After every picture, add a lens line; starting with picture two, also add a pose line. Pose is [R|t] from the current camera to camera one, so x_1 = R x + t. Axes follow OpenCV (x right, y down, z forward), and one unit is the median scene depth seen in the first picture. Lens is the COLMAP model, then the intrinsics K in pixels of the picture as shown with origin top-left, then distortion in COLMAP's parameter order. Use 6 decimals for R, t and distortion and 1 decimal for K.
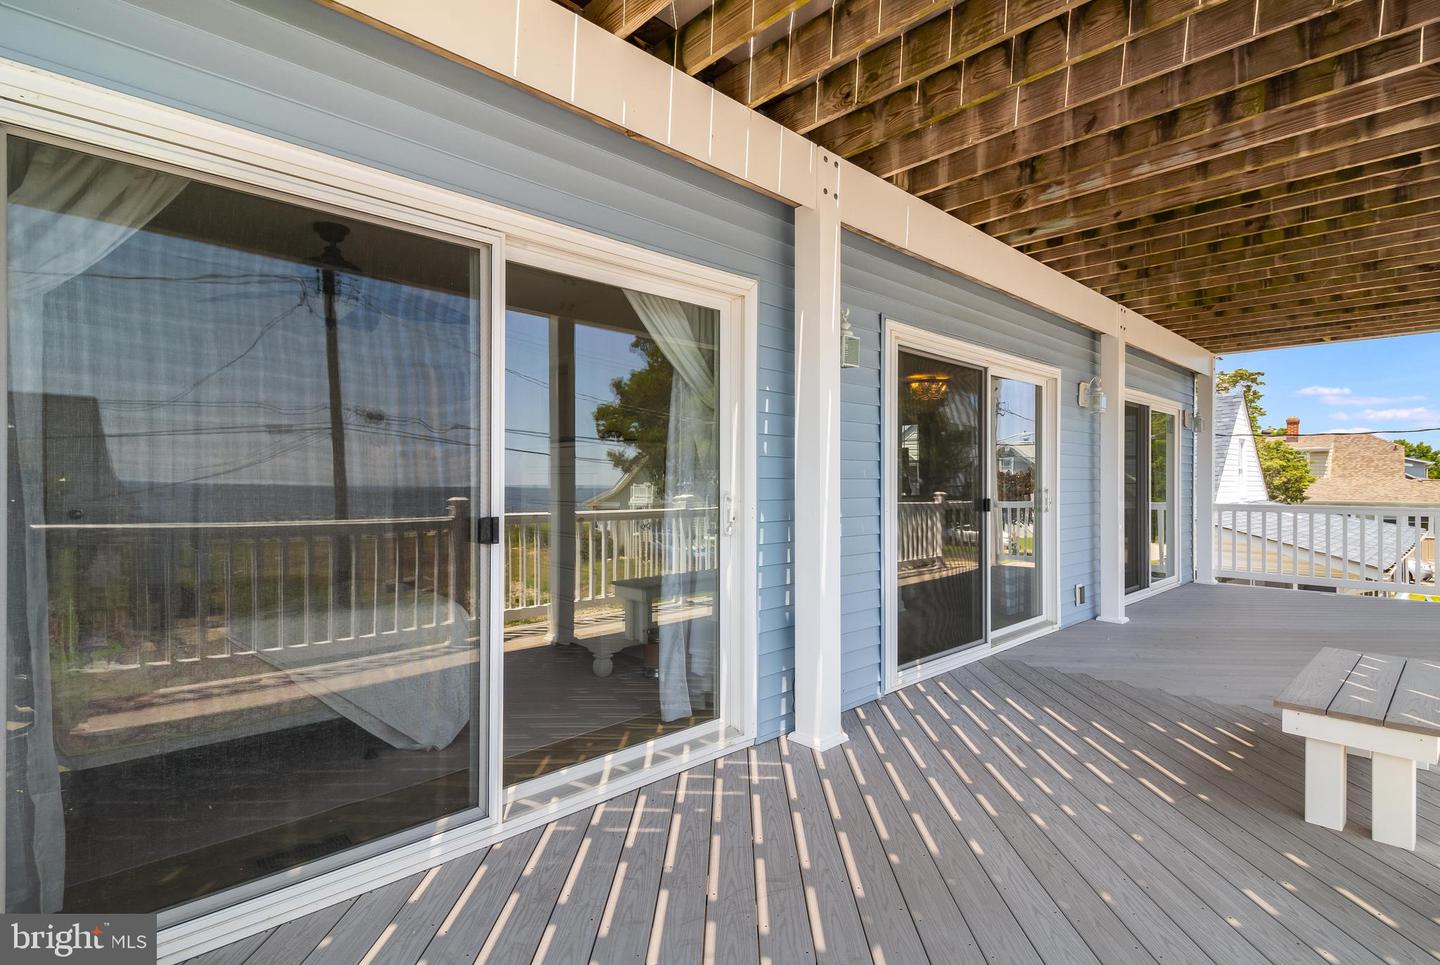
lens RADIAL K [[712.2, 0, 721.8], [0, 712.2, 481.7], [0, 0, 1]] dist [0.006944, -0.001043]
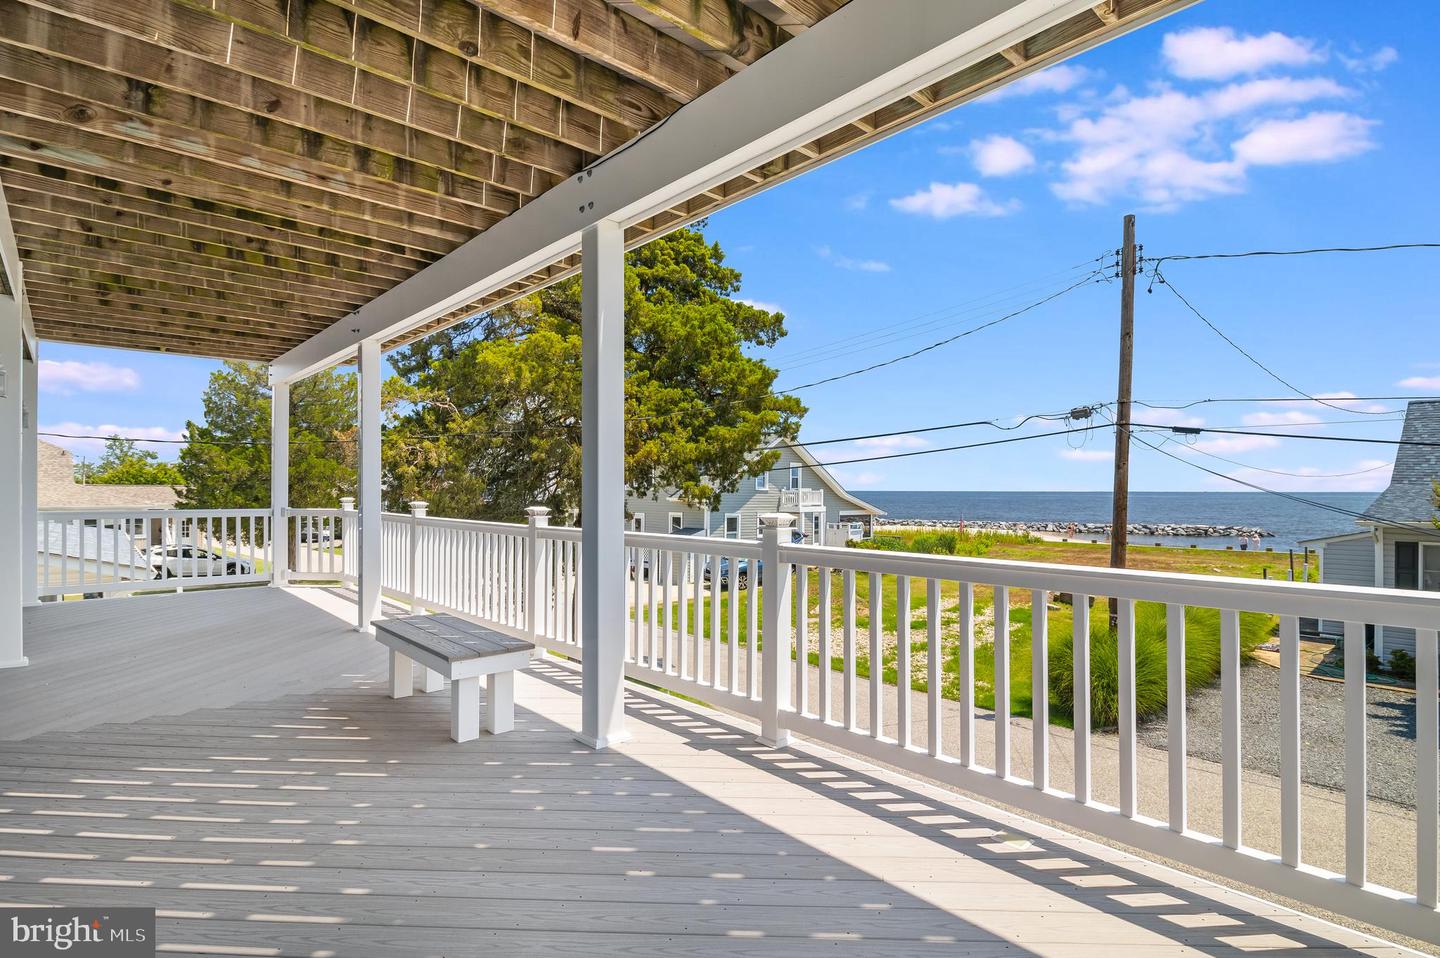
lens RADIAL K [[712.2, 0, 726.6], [0, 712.2, 486.1], [0, 0, 1]] dist [0.006944, -0.001043]
pose [[0.024189, 0.002501, 0.999704, -0.375889], [-0.002221, 0.999995, -0.002448, -0.000405], [-0.999705, -0.002161, 0.024195, 0.354310]]
